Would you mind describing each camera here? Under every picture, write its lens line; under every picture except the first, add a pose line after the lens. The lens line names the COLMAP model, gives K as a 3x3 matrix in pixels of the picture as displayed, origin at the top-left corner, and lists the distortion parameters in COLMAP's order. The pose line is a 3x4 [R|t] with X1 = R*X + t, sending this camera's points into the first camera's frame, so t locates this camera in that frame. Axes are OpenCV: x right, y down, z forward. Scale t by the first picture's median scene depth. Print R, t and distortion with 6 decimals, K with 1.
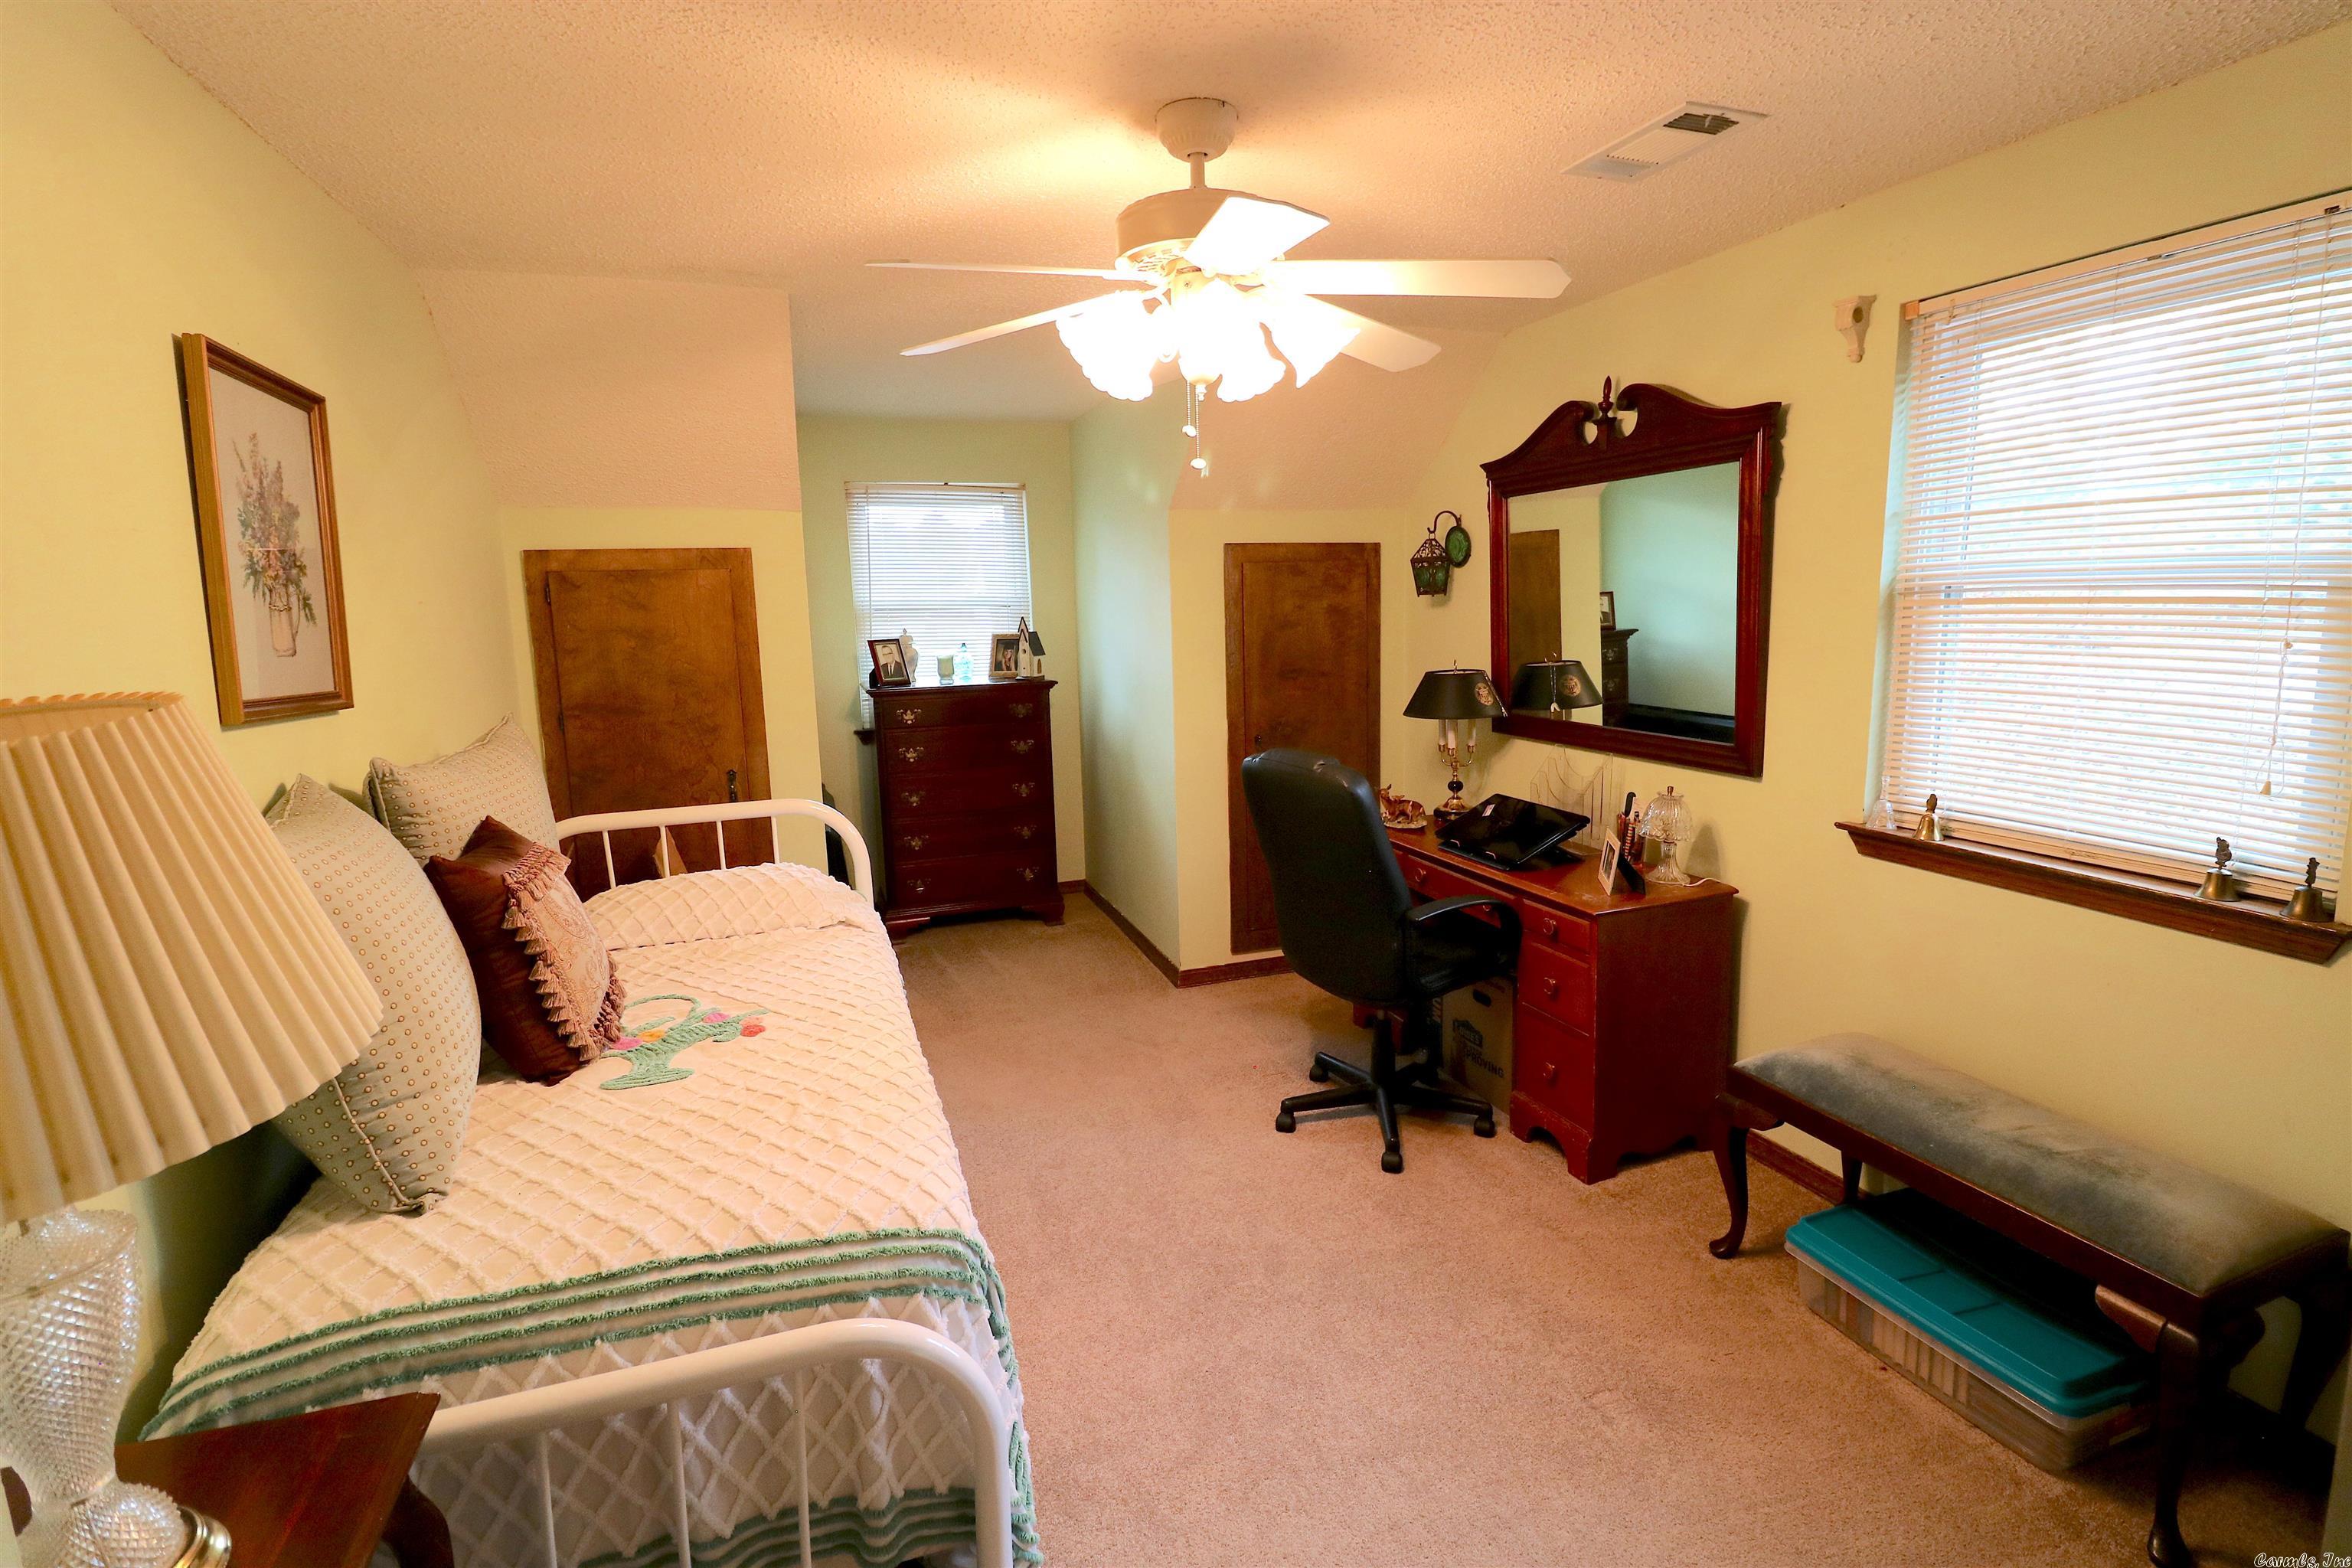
lens RADIAL K [[1078.4, 0, 1174.1], [0, 1078.4, 767.3], [0, 0, 1]] dist [-0.024476, -0.001310]
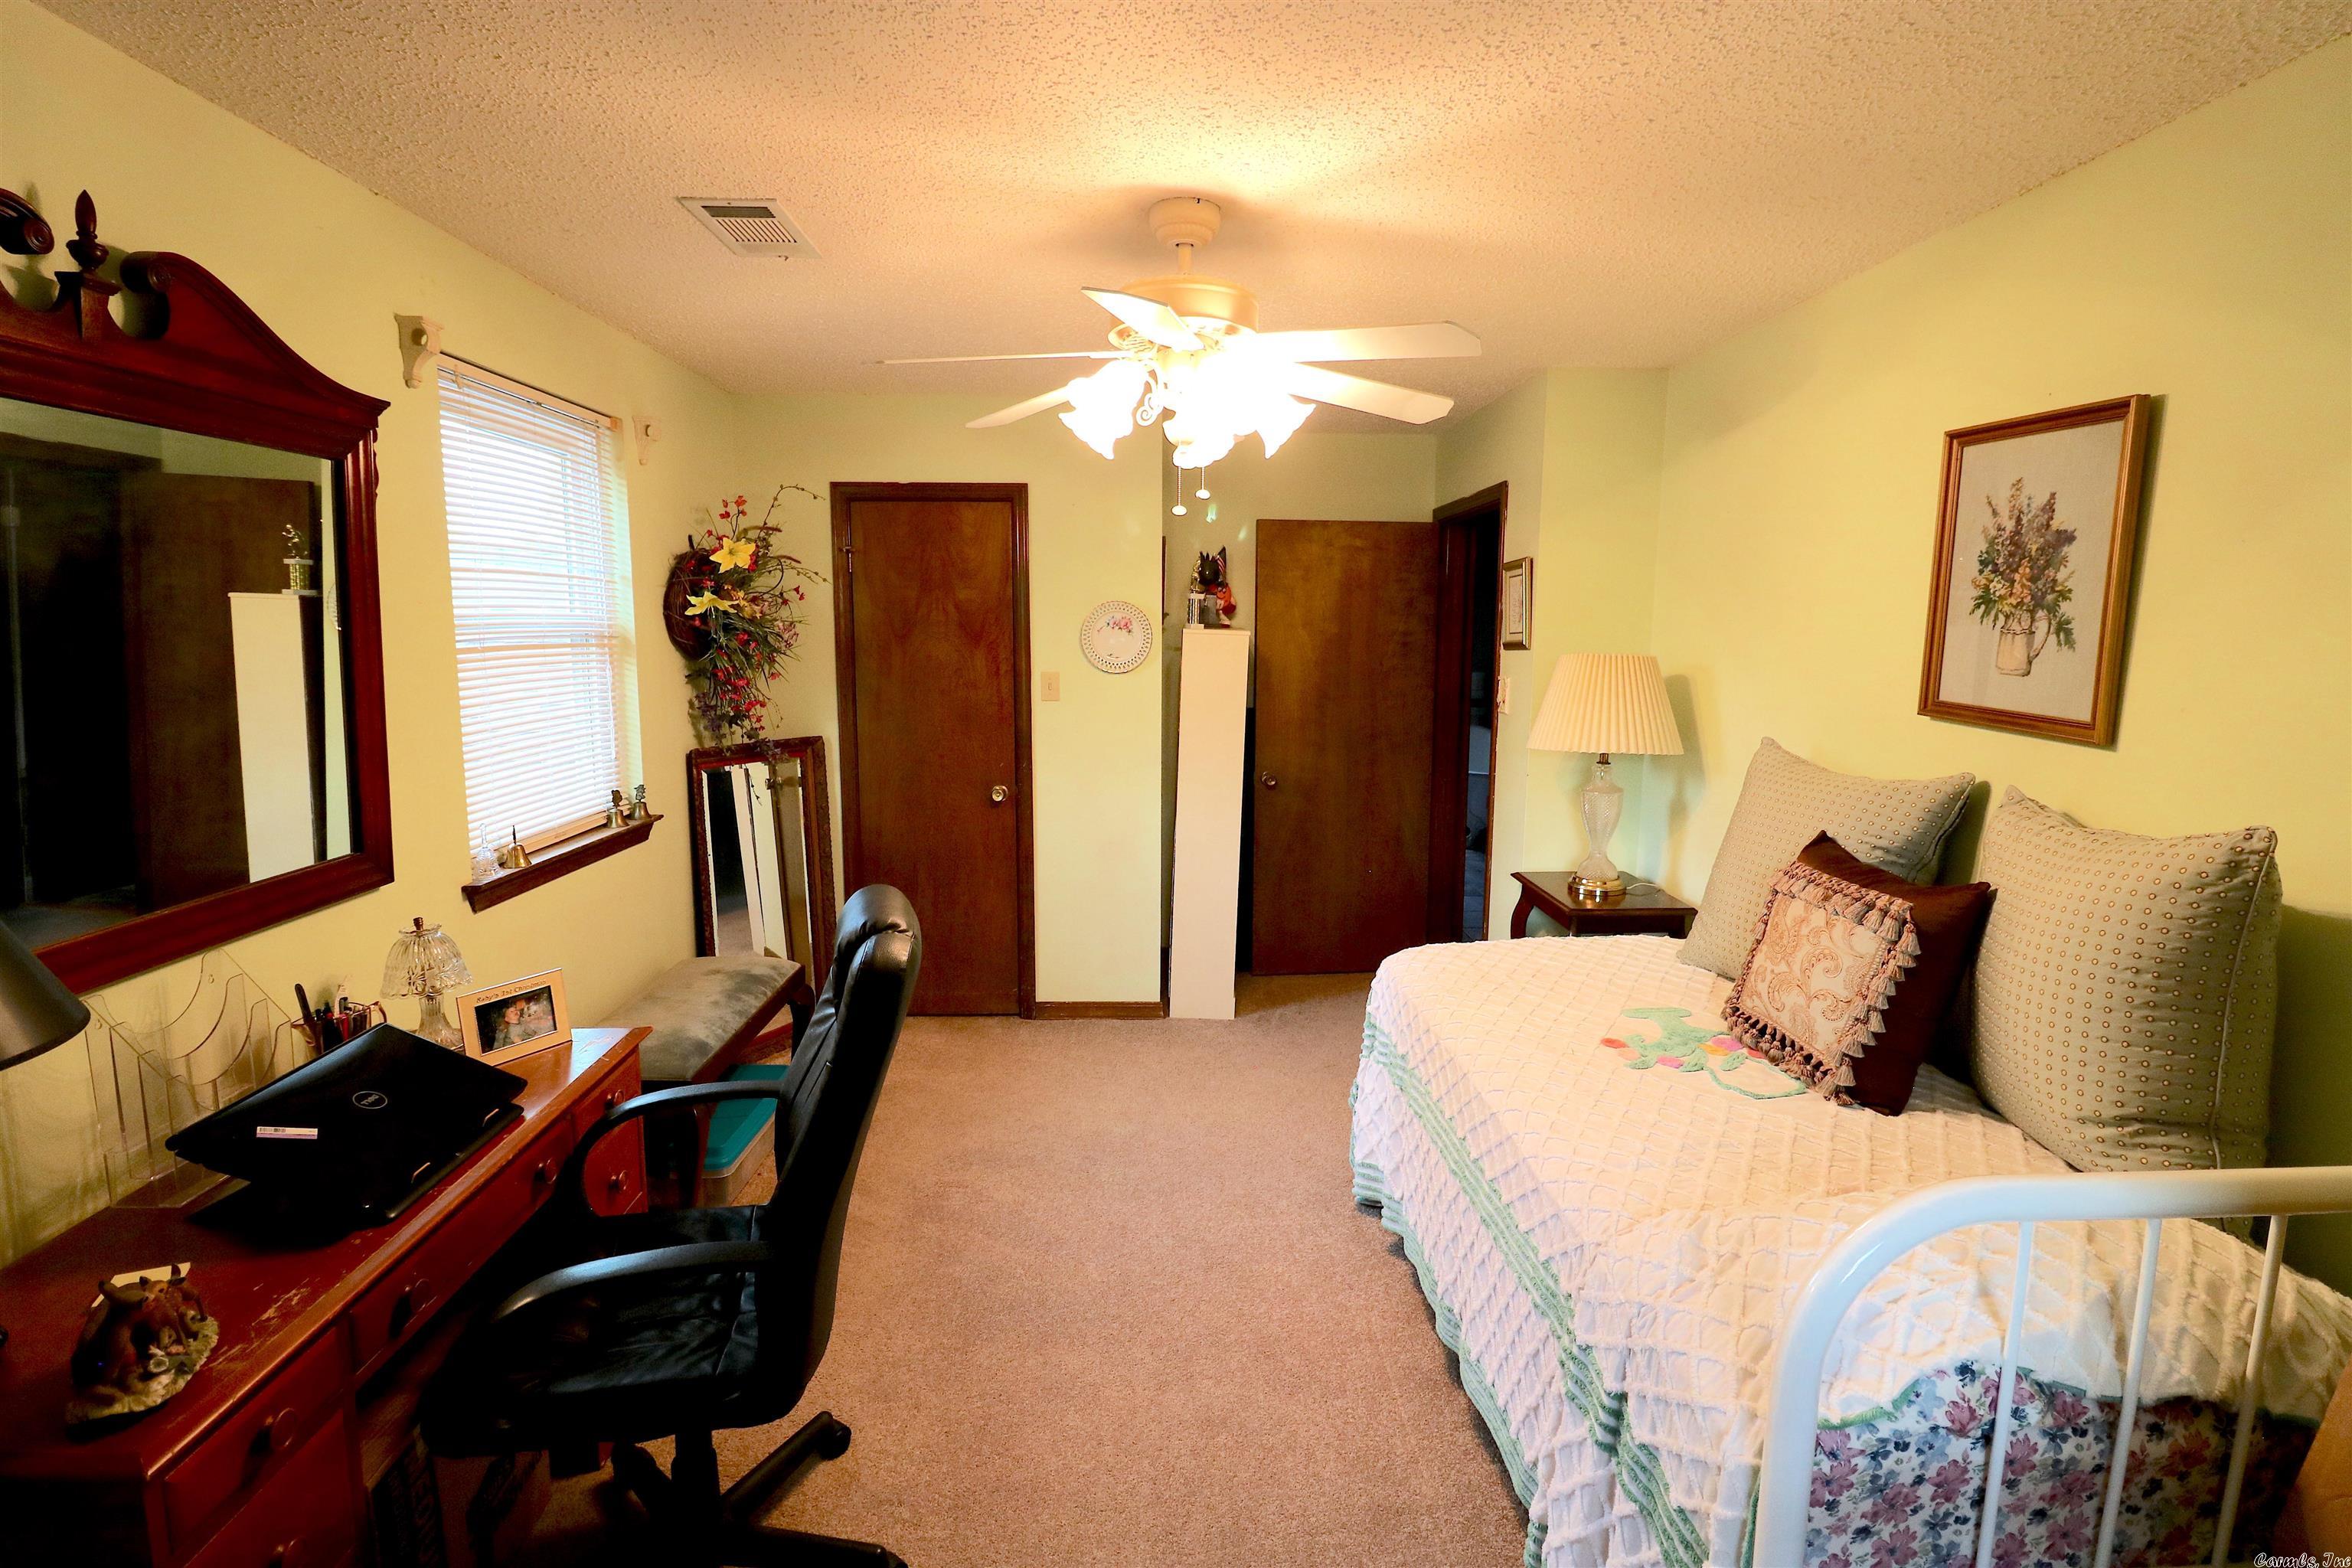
lens RADIAL K [[1078.4, 0, 1174.1], [0, 1078.4, 767.3], [0, 0, 1]] dist [-0.024476, -0.001310]
pose [[-0.955143, -0.021312, 0.295378, -0.311345], [0.062433, 0.960499, 0.271188, -0.347806], [-0.289490, 0.277465, -0.916084, 2.171230]]
